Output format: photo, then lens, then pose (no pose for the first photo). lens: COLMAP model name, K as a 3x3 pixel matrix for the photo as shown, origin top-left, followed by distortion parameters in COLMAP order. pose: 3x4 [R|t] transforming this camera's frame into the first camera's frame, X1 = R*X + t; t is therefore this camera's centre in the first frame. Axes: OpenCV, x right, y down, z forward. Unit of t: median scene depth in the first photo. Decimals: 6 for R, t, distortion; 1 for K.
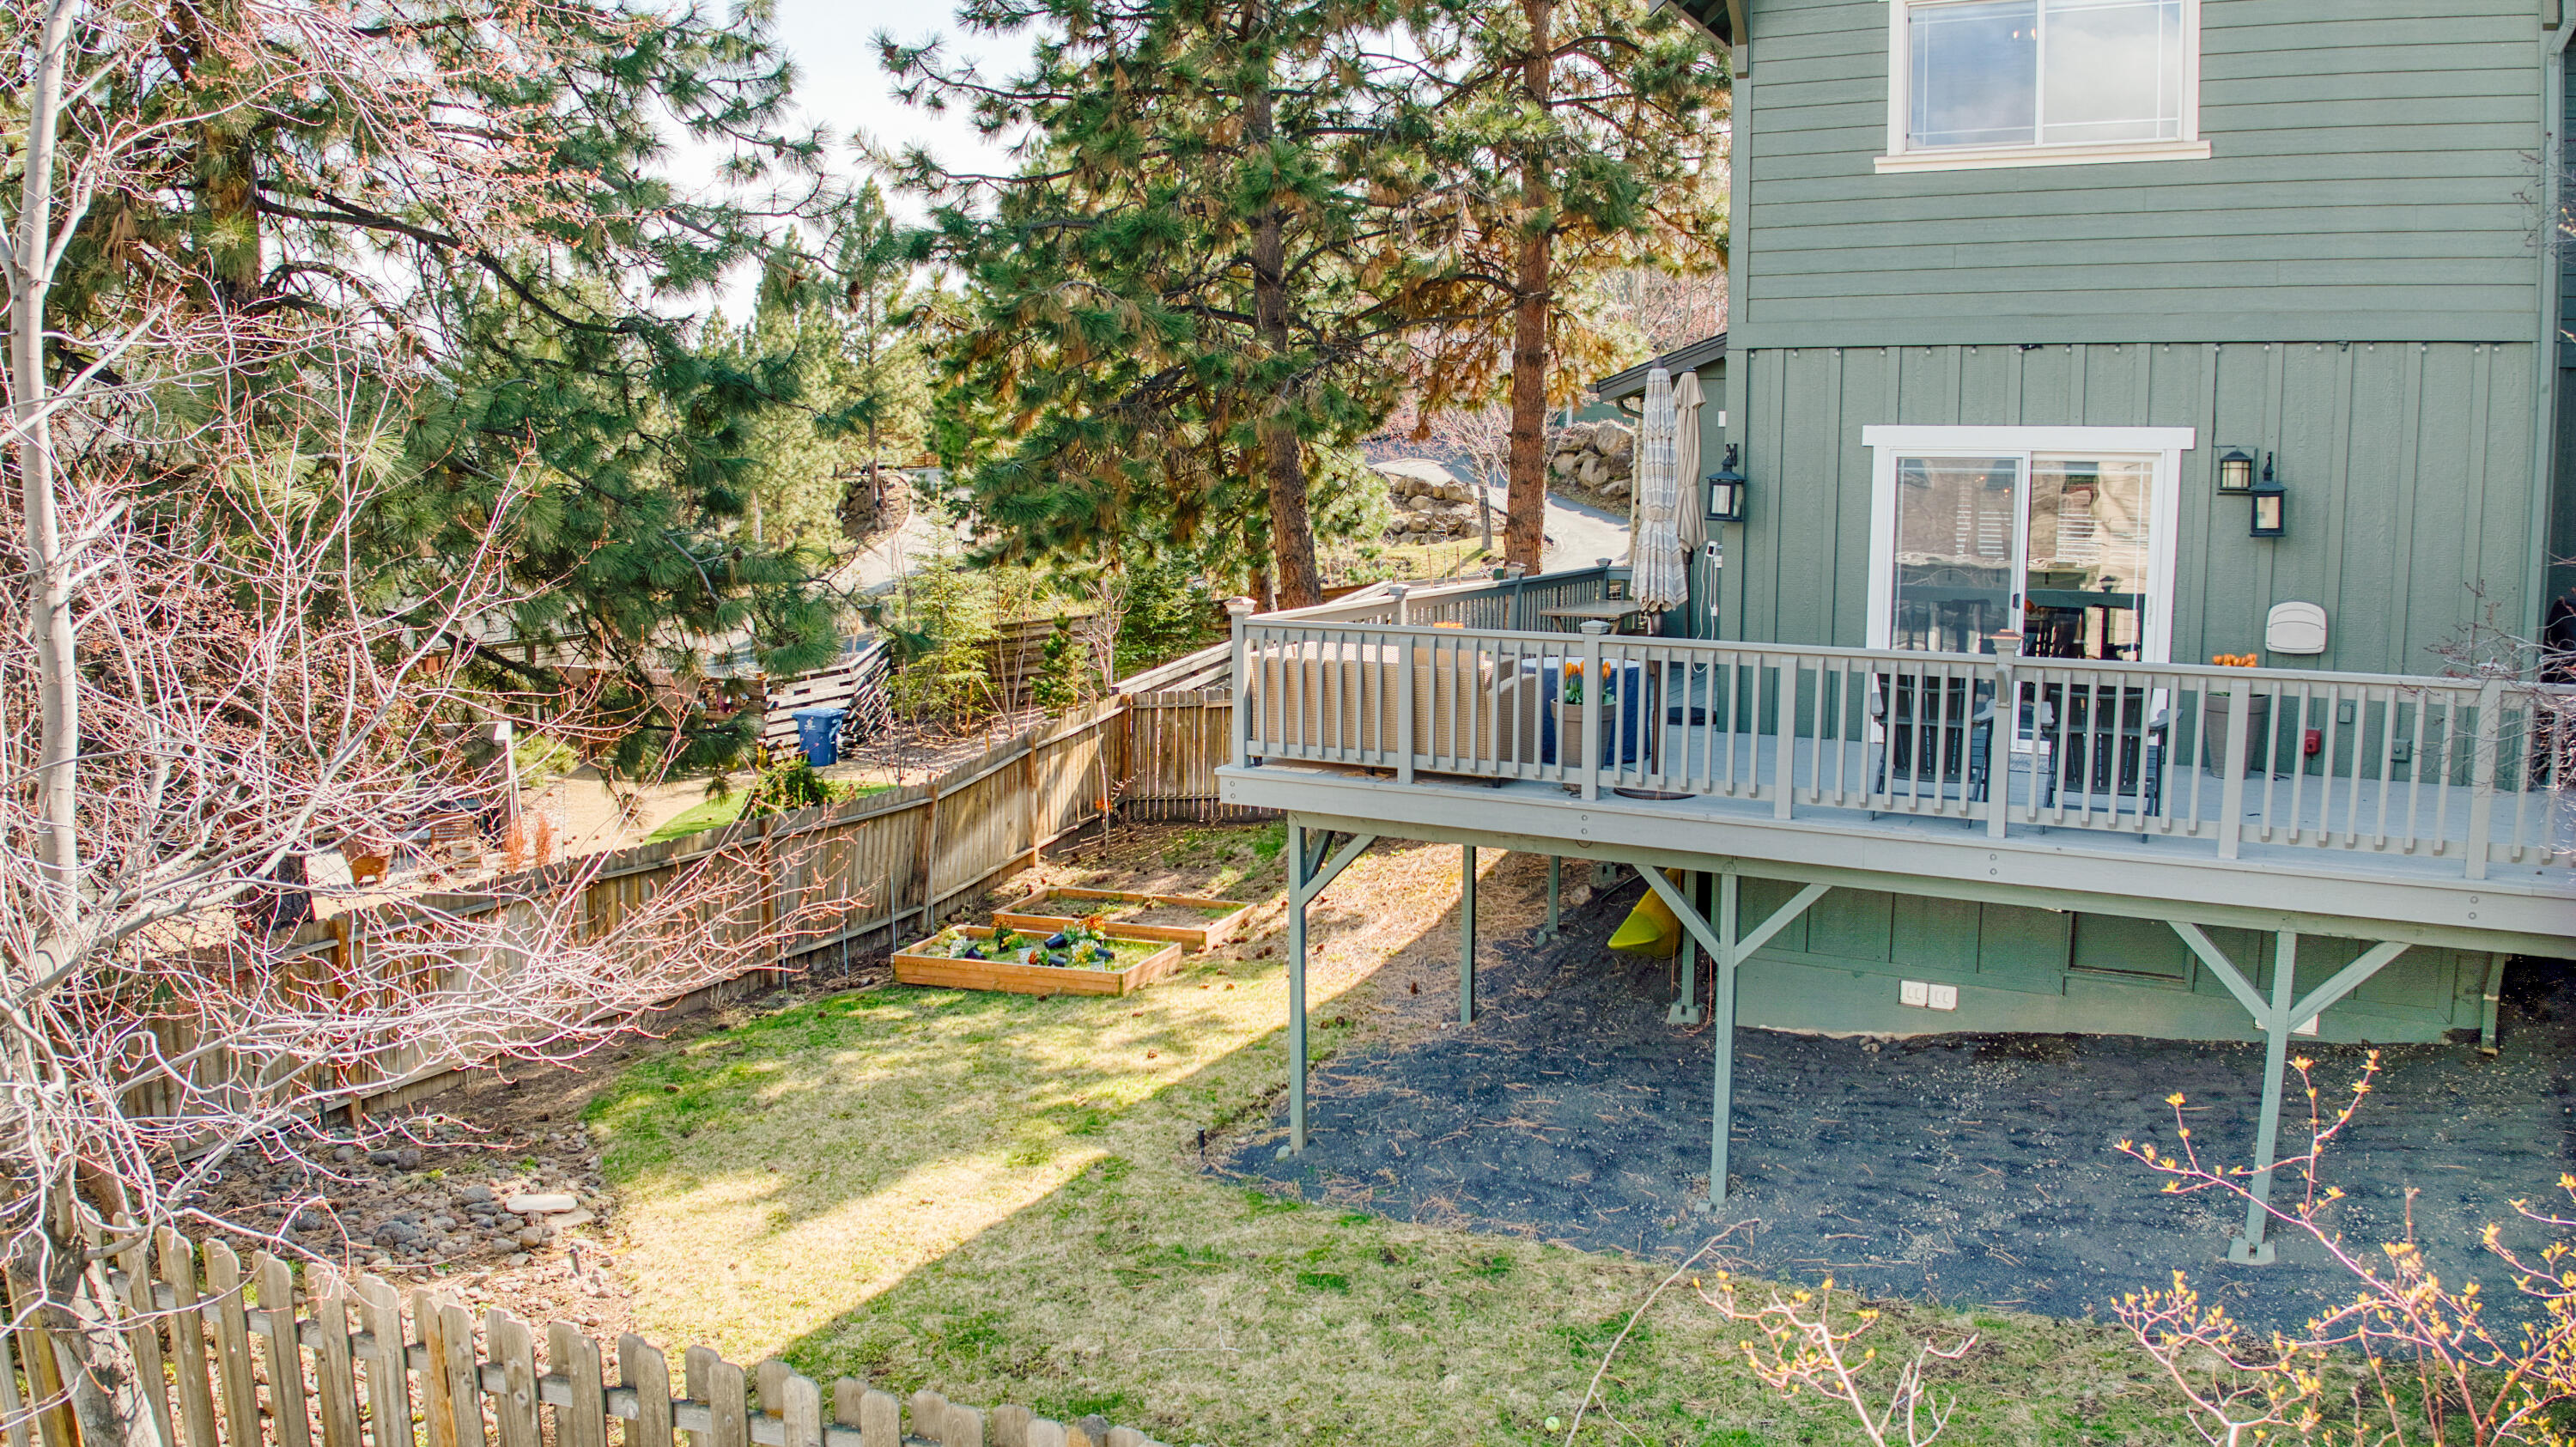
lens RADIAL K [[1808.3, 0, 1298.3], [0, 1808.3, 722.5], [0, 0, 1]] dist [-0.103561, -0.017659]
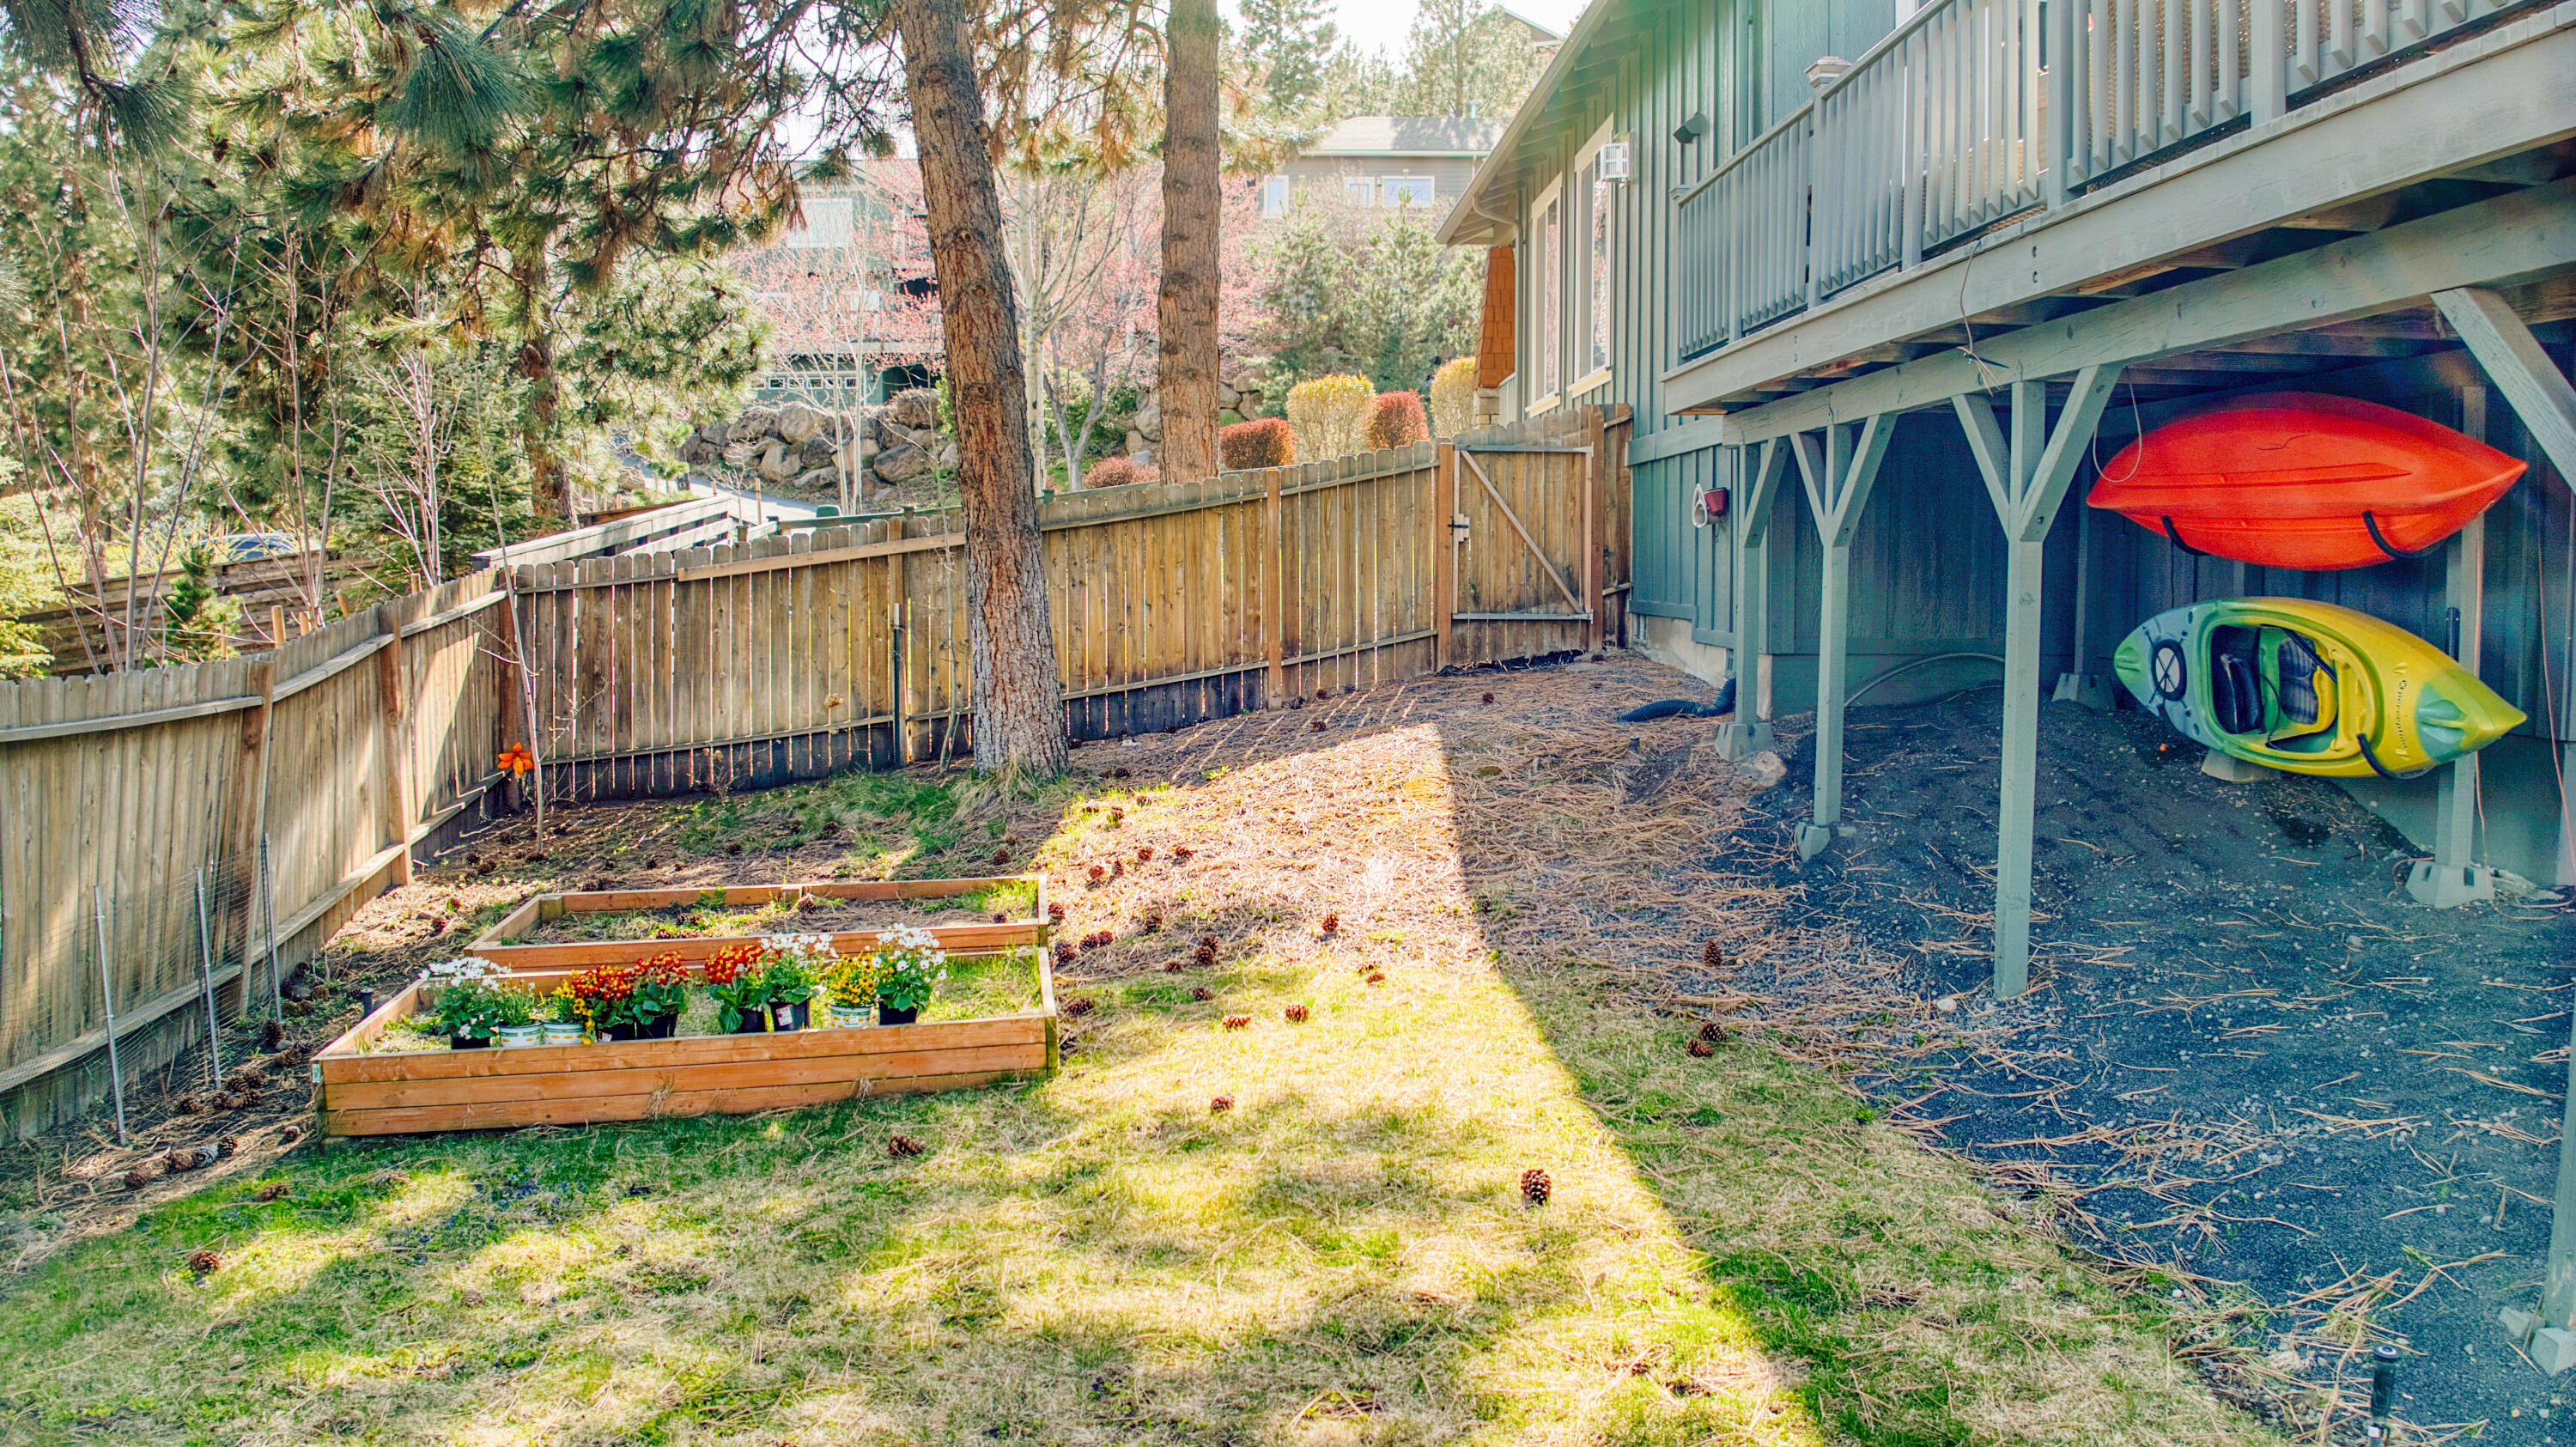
lens RADIAL K [[1808.3, 0, 1298.3], [0, 1808.3, 722.5], [0, 0, 1]] dist [-0.103561, -0.017659]
pose [[0.851999, -0.041740, 0.521876, -0.326717], [0.069406, 0.997024, -0.033569, 0.121877], [-0.518922, 0.064822, 0.852360, 0.838600]]
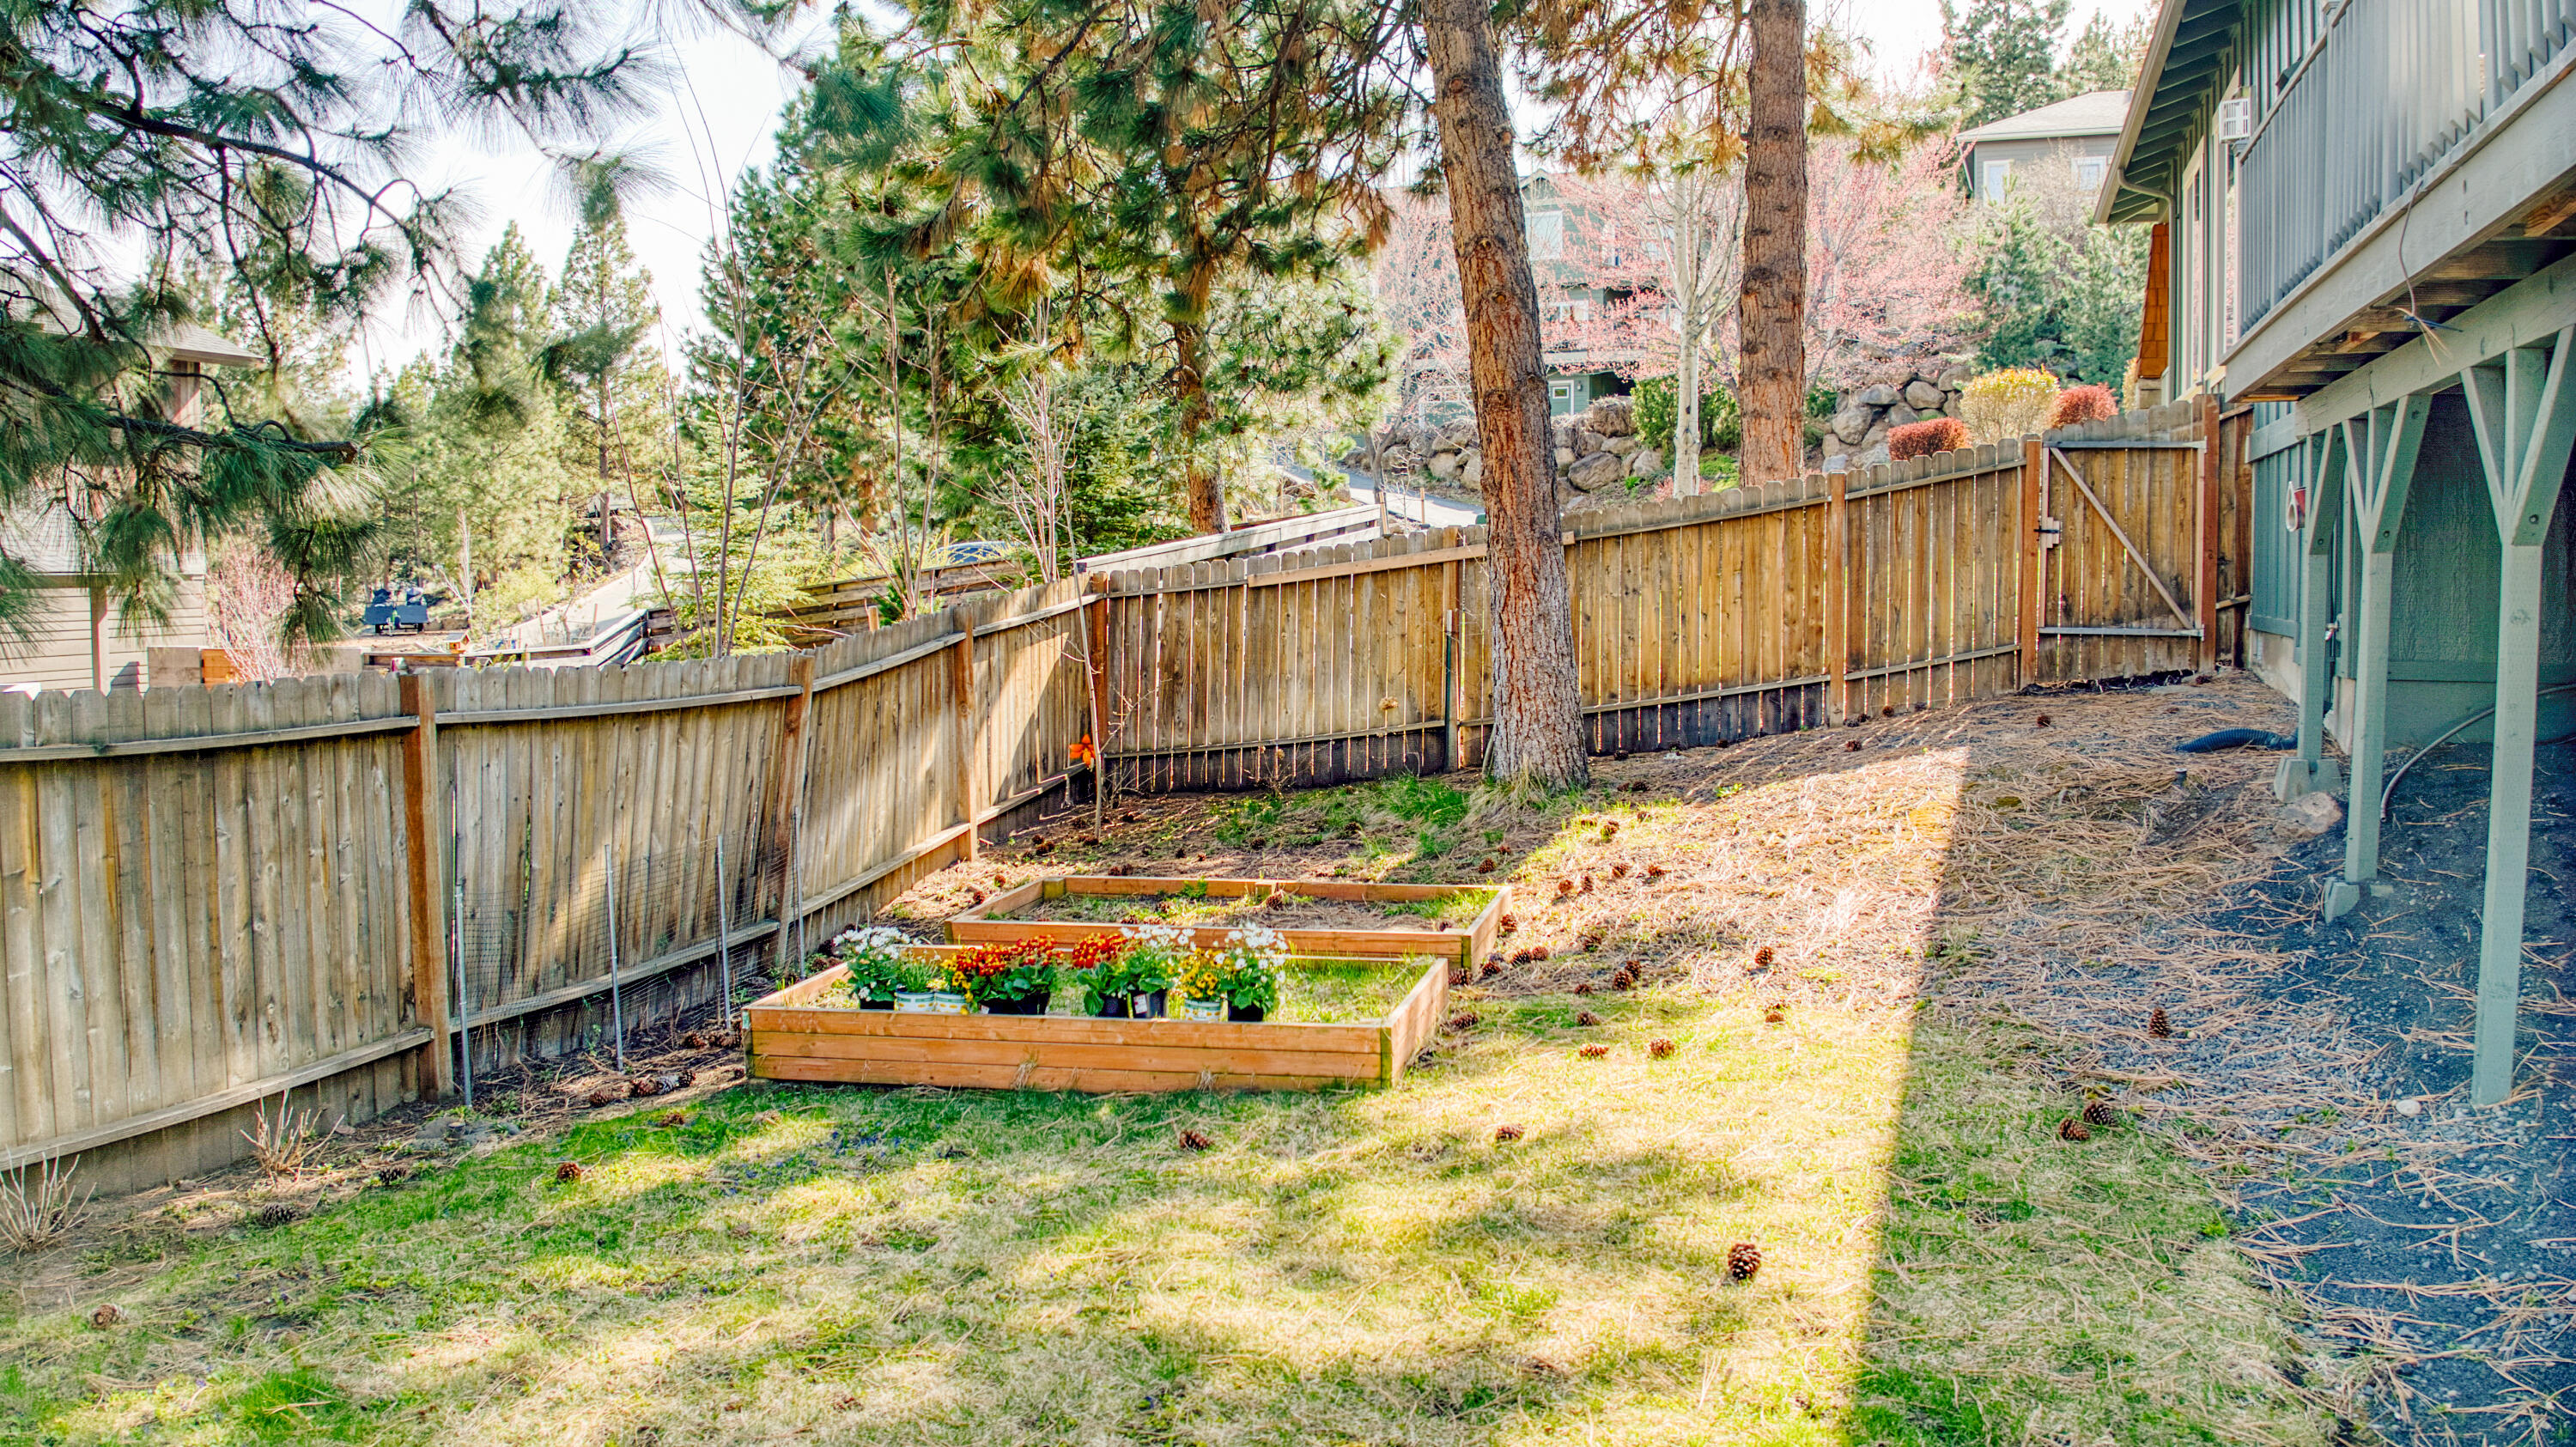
lens RADIAL K [[1808.3, 0, 1298.3], [0, 1808.3, 722.5], [0, 0, 1]] dist [-0.103561, -0.017659]
pose [[0.989474, -0.010874, 0.144302, -0.223144], [0.019109, 0.998259, -0.055805, 0.125065], [-0.143444, 0.057975, 0.987959, 0.813934]]
